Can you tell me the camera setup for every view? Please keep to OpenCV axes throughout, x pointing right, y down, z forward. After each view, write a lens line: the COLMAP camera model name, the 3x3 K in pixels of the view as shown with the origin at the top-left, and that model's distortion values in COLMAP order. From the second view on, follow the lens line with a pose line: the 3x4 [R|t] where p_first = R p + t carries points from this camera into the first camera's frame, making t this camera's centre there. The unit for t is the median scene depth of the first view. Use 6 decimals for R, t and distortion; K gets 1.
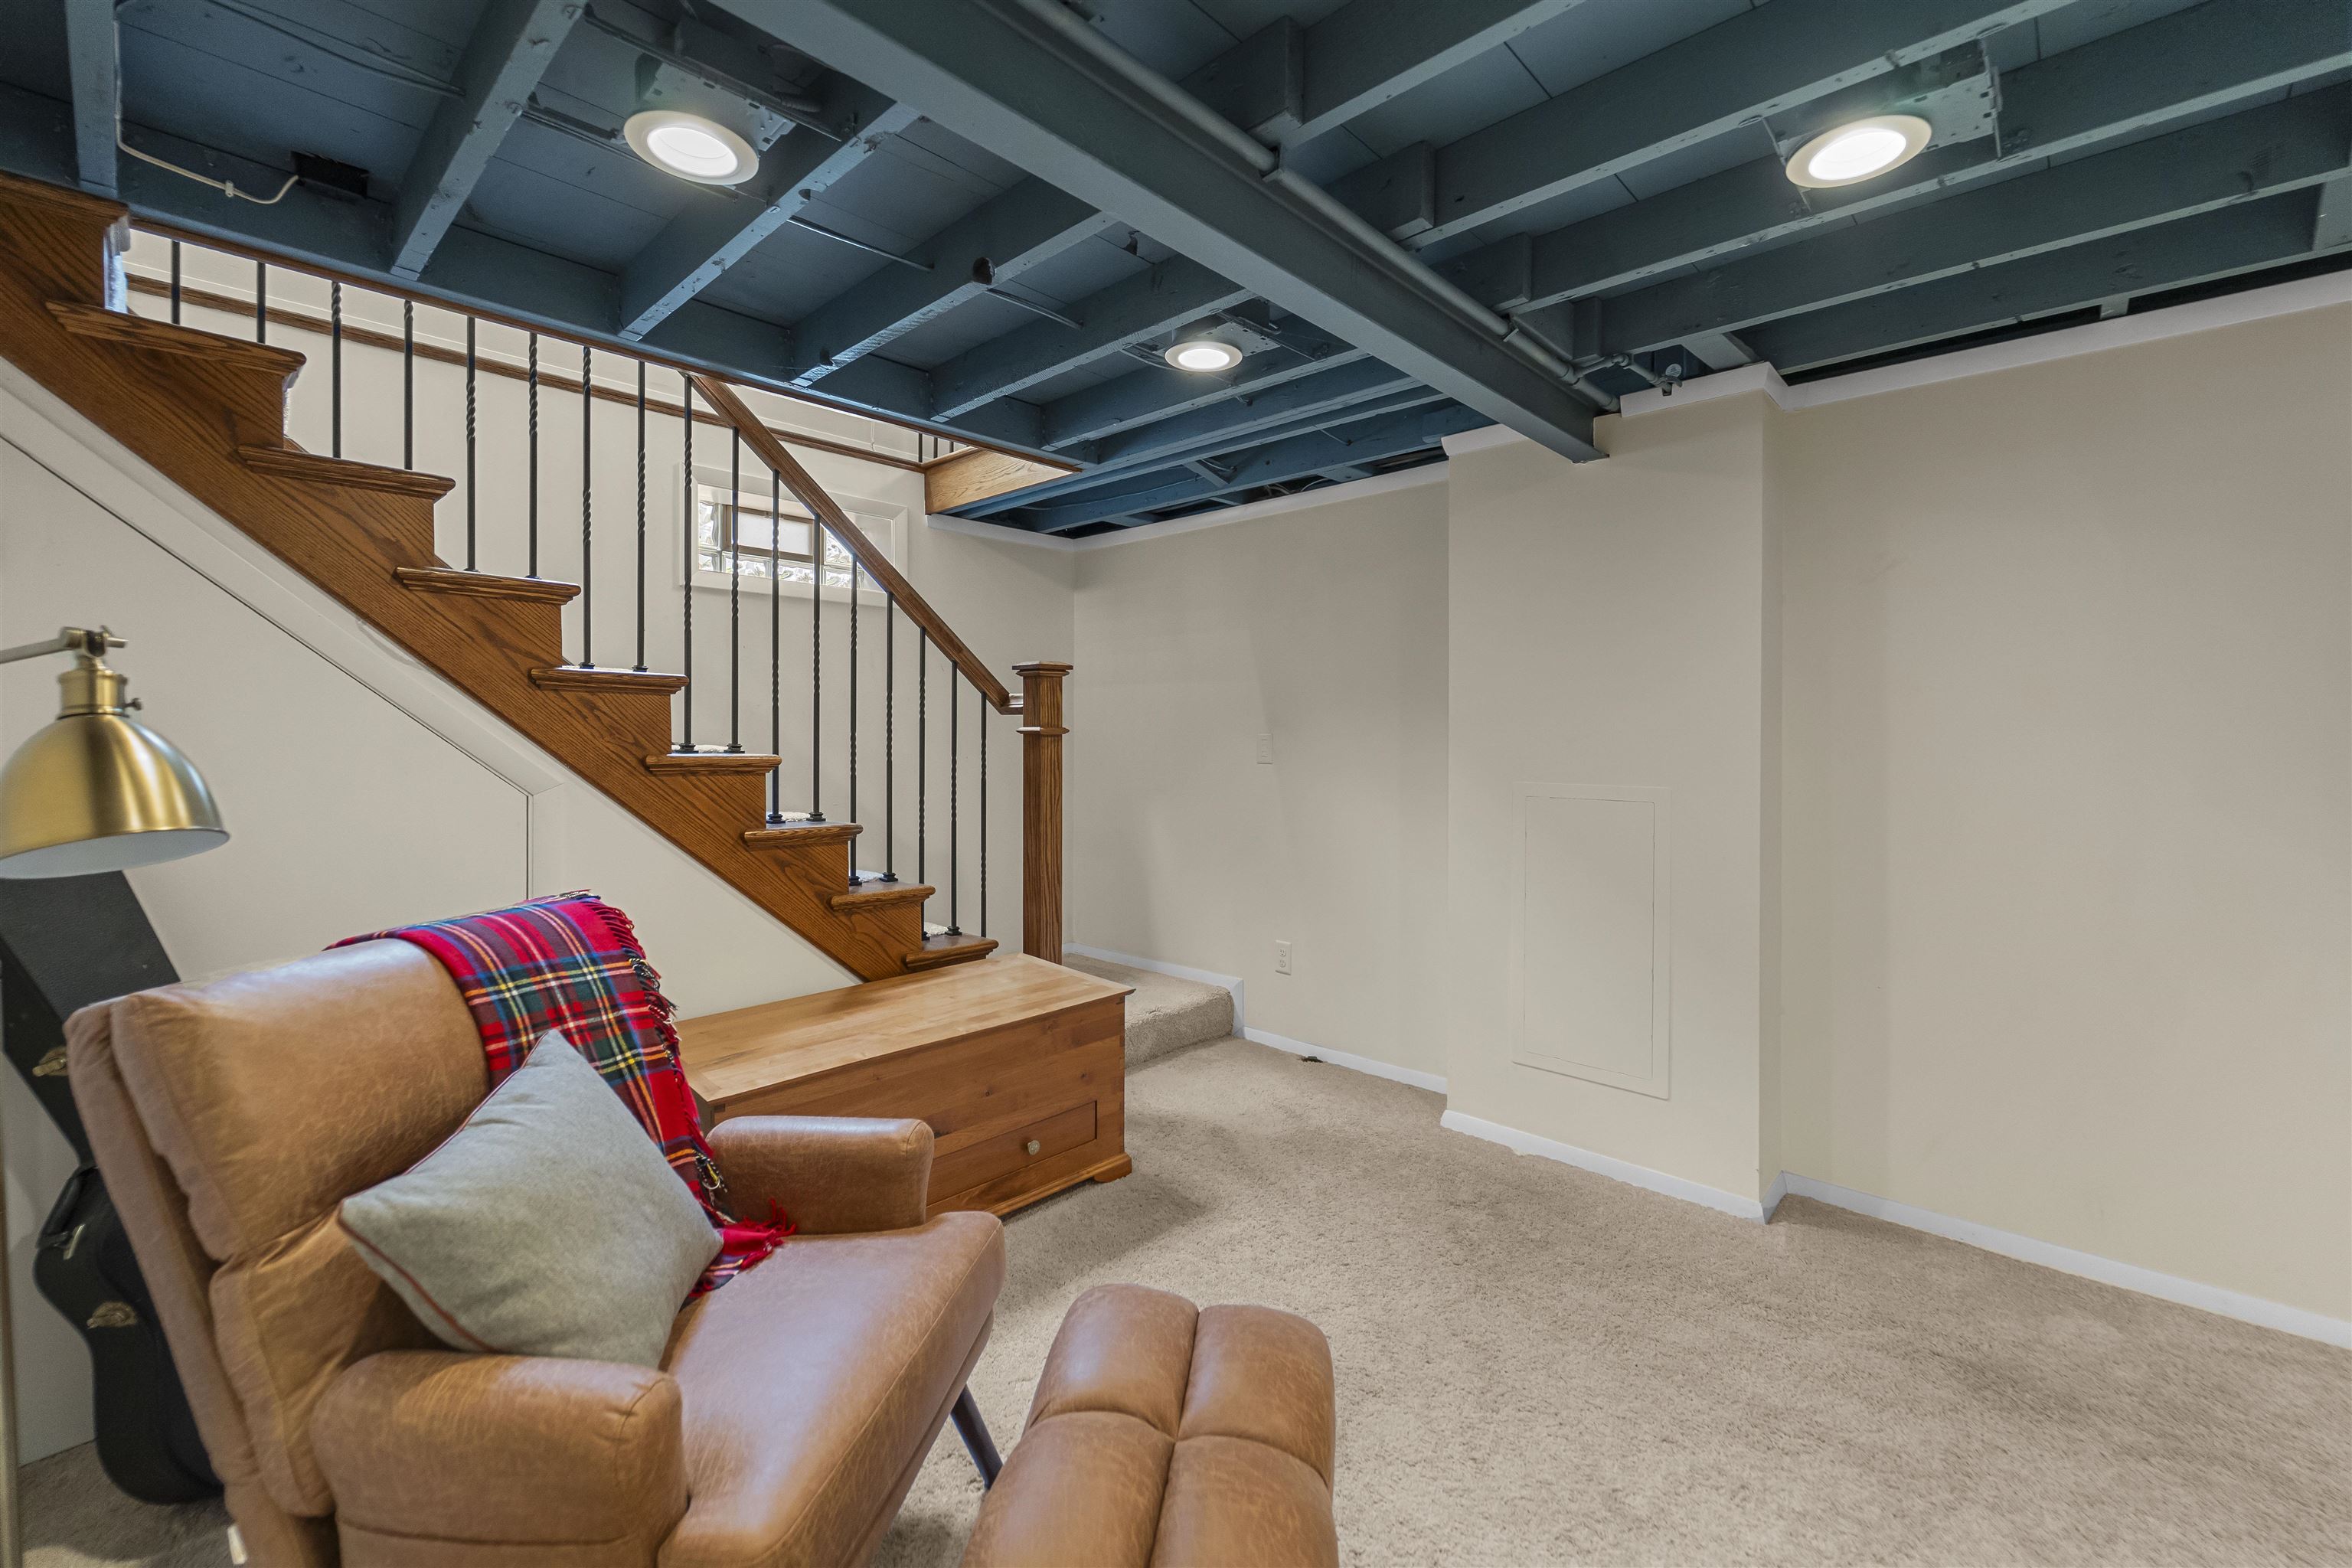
lens RADIAL K [[981.6, 0, 1225.7], [0, 981.6, 727.7], [0, 0, 1]] dist [0.000440, -0.000031]
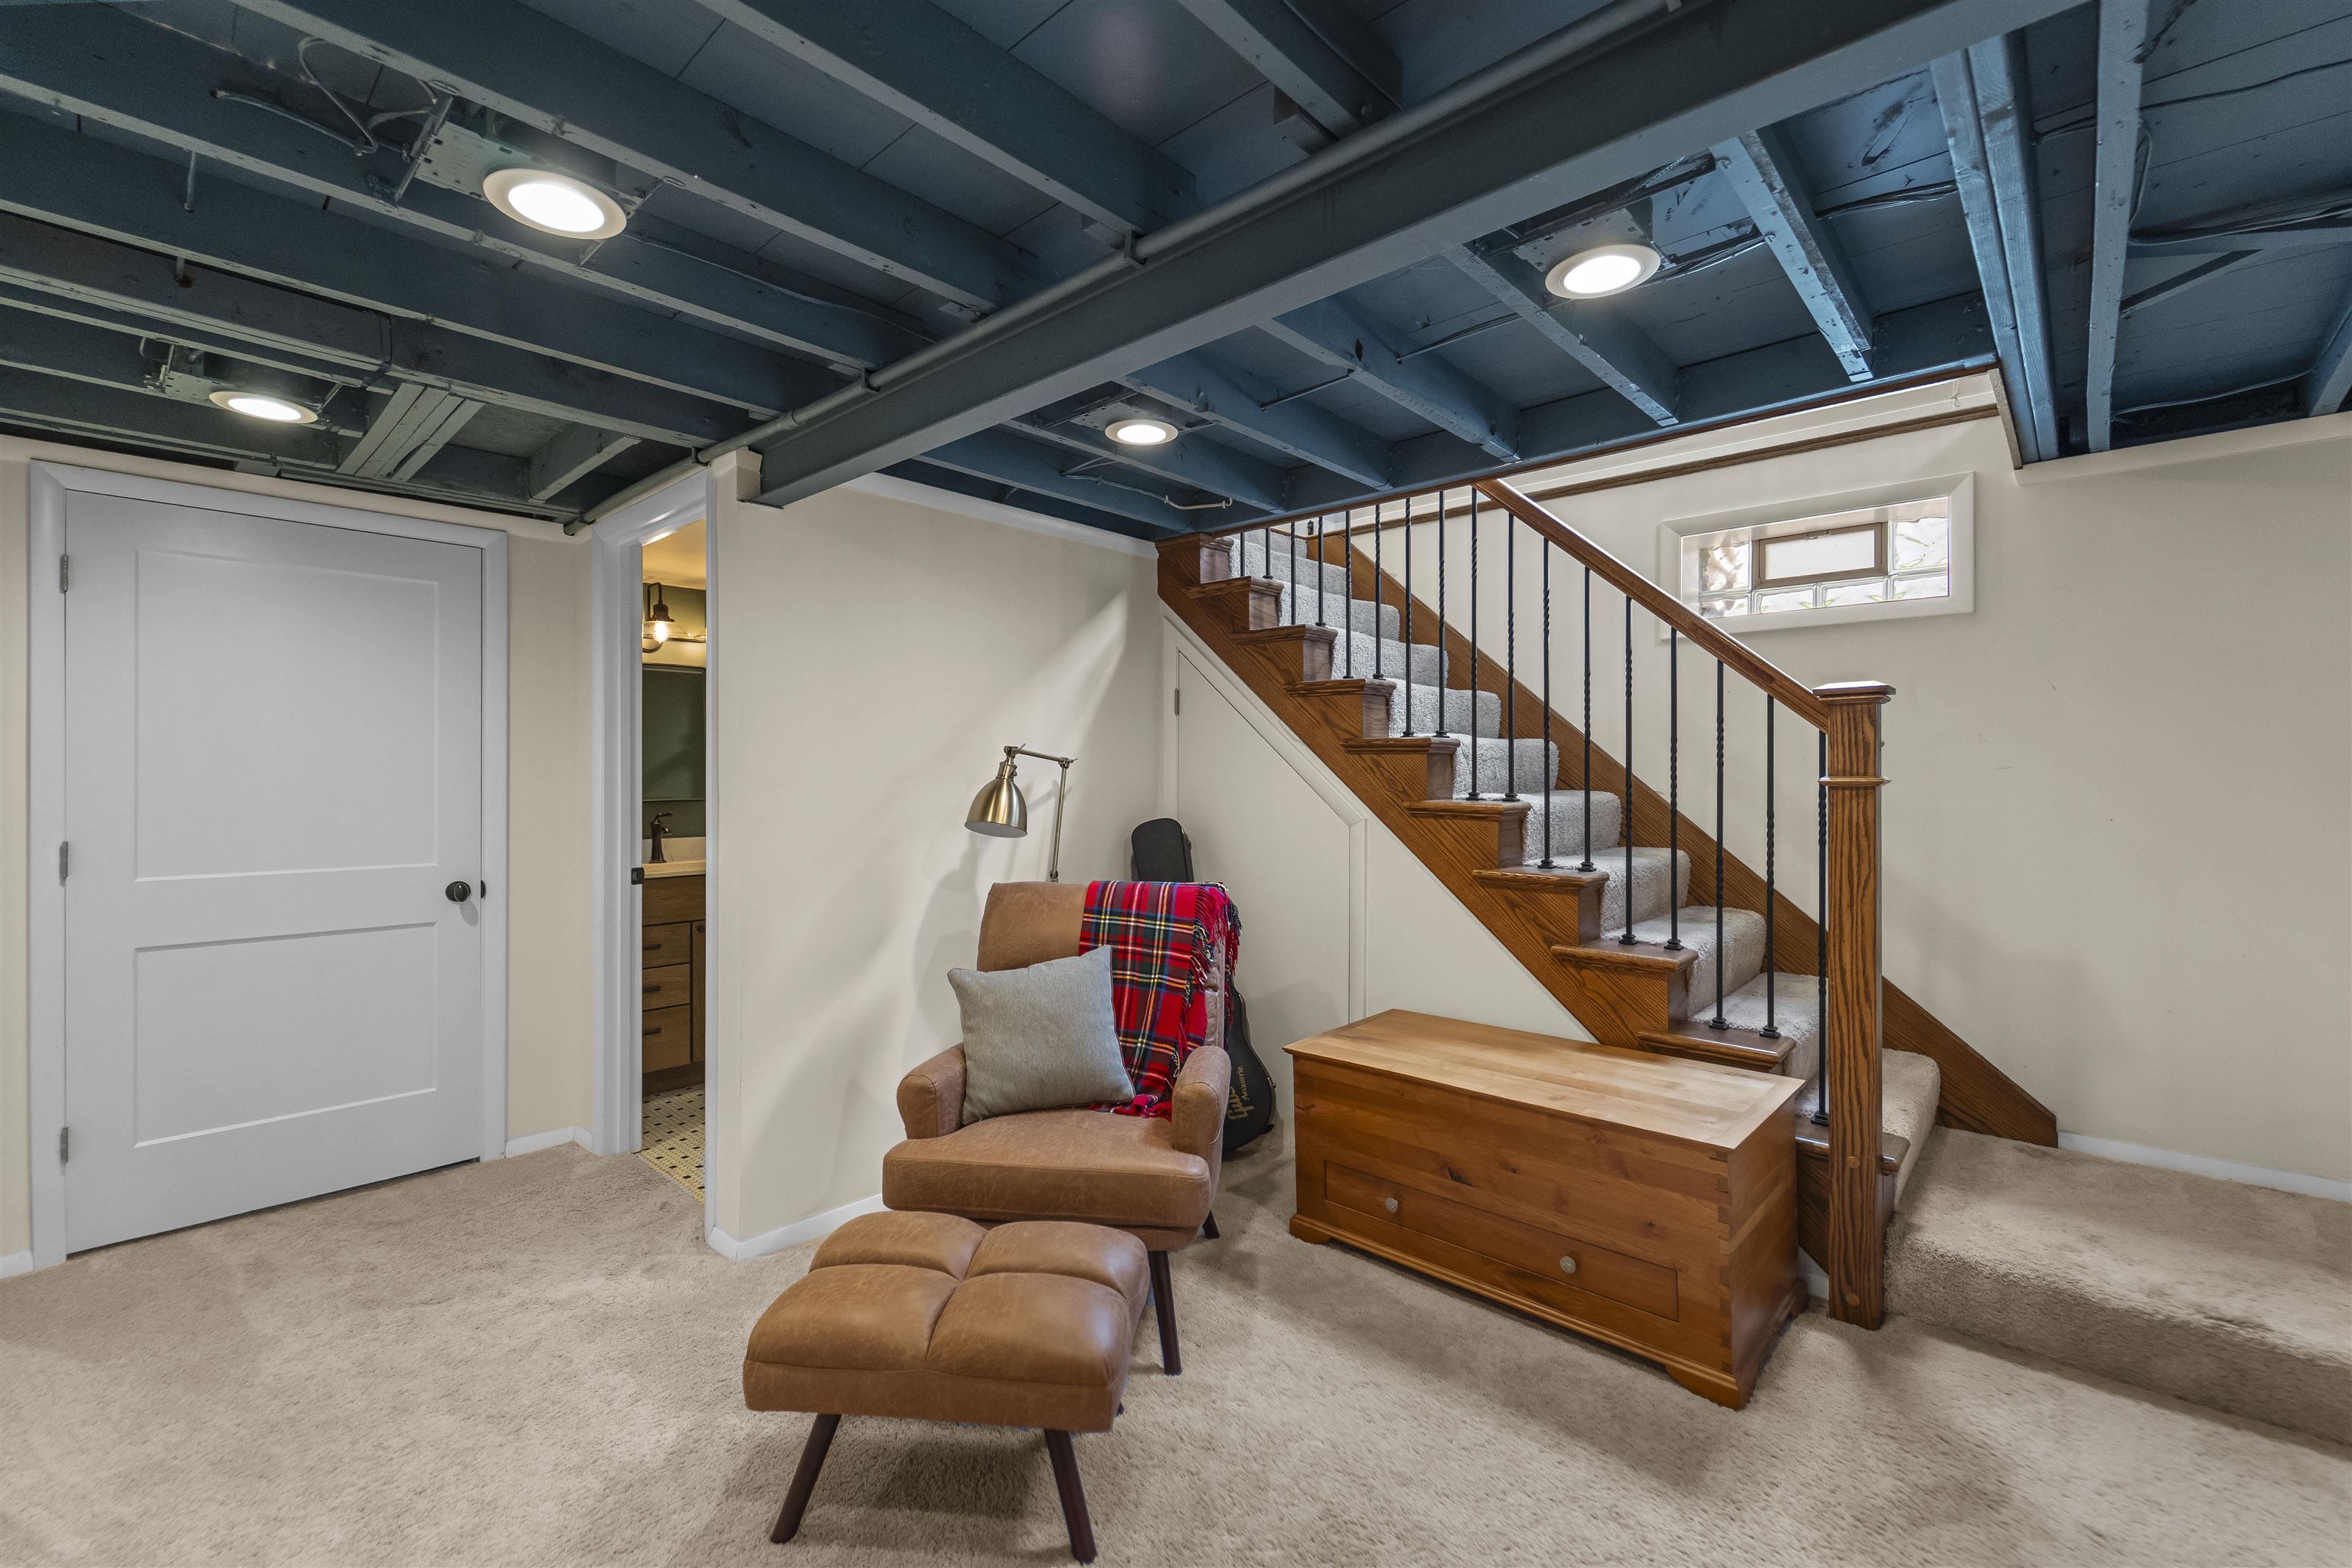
lens RADIAL K [[963.1, 0, 1180.6], [0, 963.1, 761.4], [0, 0, 1]] dist [-0.001243, -0.000488]
pose [[-0.005445, -0.020184, -0.999781, 0.672121], [0.004430, 0.999786, -0.020208, -0.000092], [0.999975, -0.004539, -0.005354, 0.684098]]
